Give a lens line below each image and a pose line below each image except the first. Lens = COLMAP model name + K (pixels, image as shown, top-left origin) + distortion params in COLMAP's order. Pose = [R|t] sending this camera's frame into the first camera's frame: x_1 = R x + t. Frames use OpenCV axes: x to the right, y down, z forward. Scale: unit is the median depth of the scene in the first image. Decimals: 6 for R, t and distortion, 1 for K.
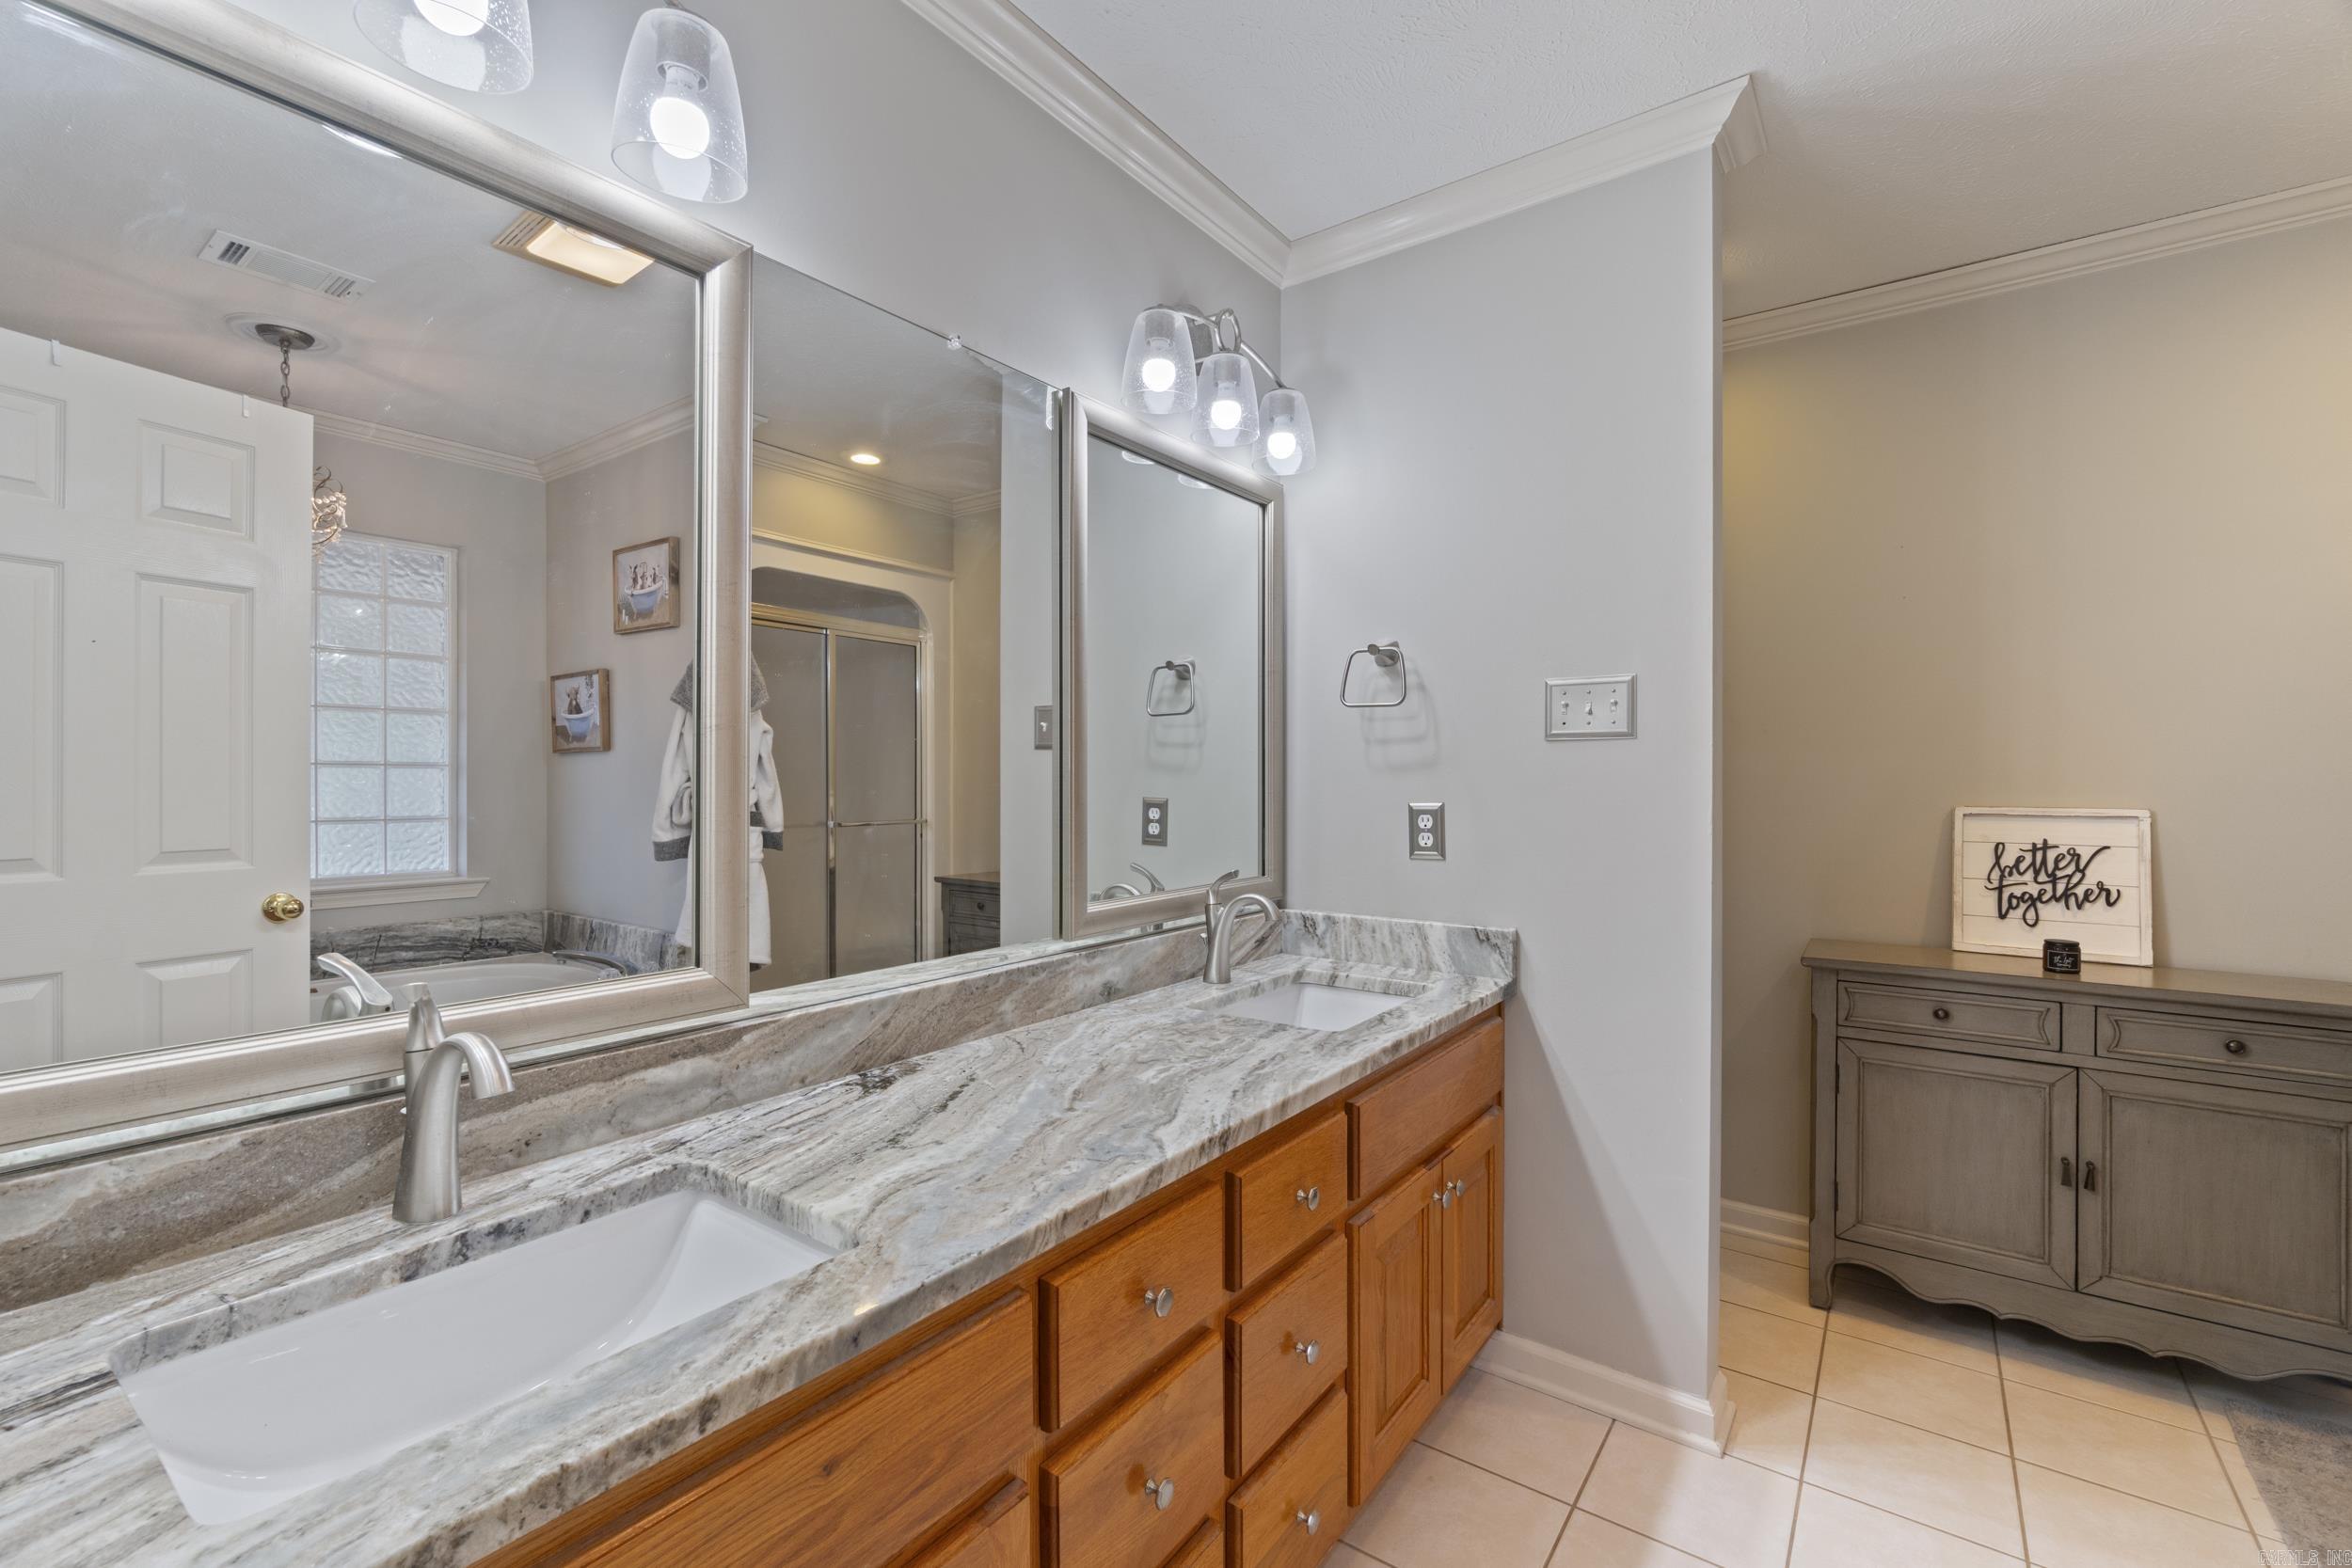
lens RADIAL K [[1029.8, 0, 1175.3], [0, 1029.8, 785.0], [0, 0, 1]] dist [-0.001970, -0.000333]
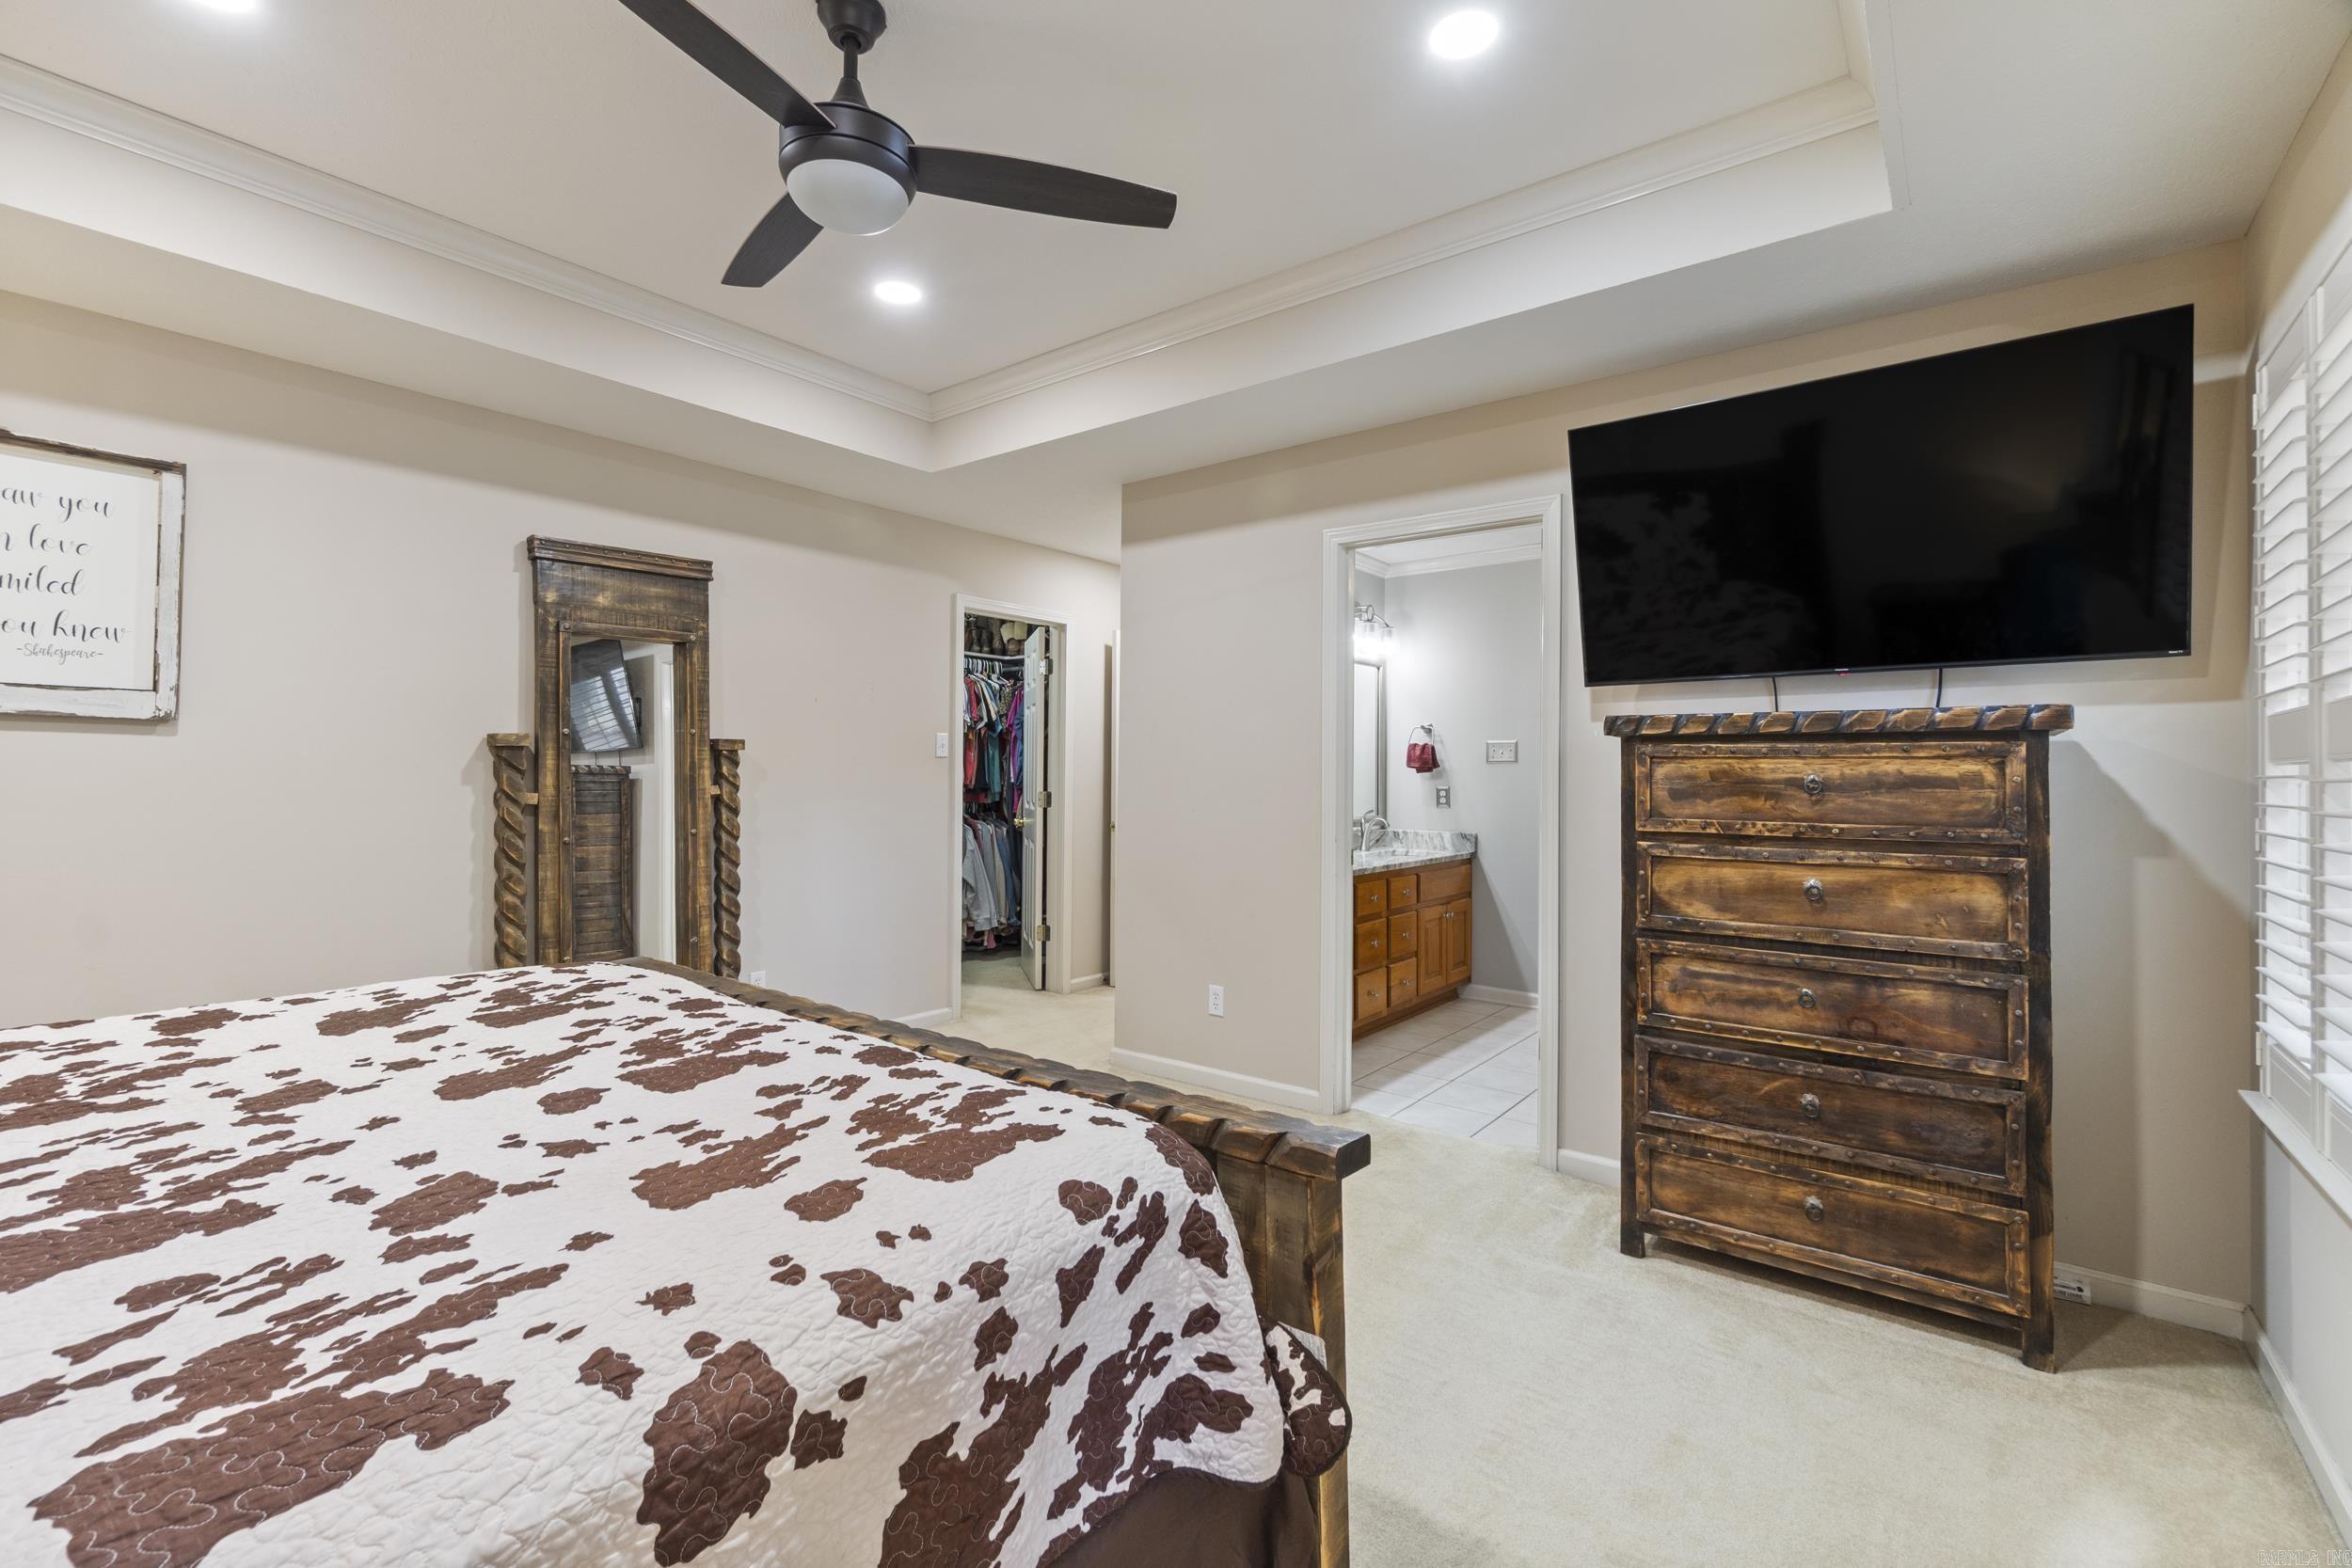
lens RADIAL K [[1029.8, 0, 1172.5], [0, 1029.8, 772.2], [0, 0, 1]] dist [-0.001970, -0.000333]
pose [[0.999319, 0.000880, -0.036897, -0.361019], [-0.001035, 0.999991, -0.004201, -0.007351], [0.036893, 0.004236, 0.999310, -1.707346]]
